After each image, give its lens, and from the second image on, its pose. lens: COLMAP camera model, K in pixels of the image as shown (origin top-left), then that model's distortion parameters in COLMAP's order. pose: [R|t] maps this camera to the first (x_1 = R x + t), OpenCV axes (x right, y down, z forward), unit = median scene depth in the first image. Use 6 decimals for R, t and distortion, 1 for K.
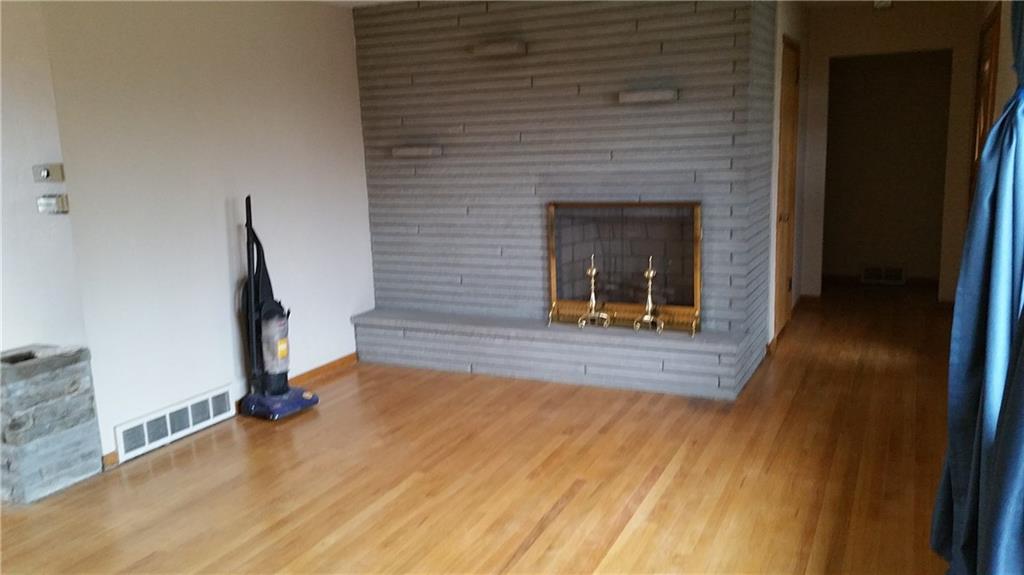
lens RADIAL K [[818.3, 0, 504.5], [0, 818.3, 284.6], [0, 0, 1]] dist [0.039693, -0.103515]
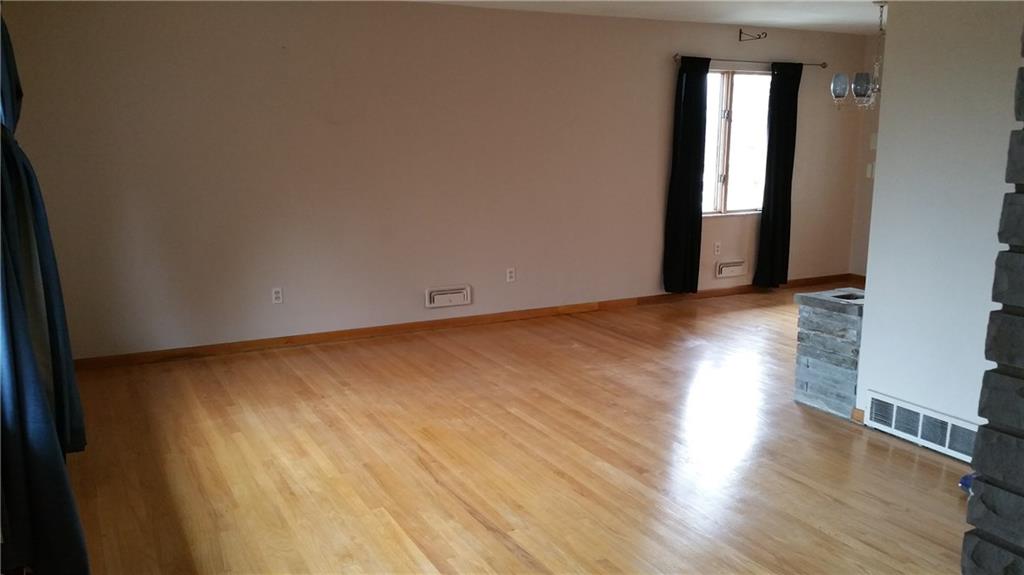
lens RADIAL K [[818.3, 0, 504.6], [0, 818.3, 291.7], [0, 0, 1]] dist [0.039693, -0.103515]
pose [[-0.601274, 0.185328, -0.777253, 0.614508], [-0.111758, 0.943664, 0.311462, -0.225889], [0.791189, 0.274138, -0.546689, 1.222413]]
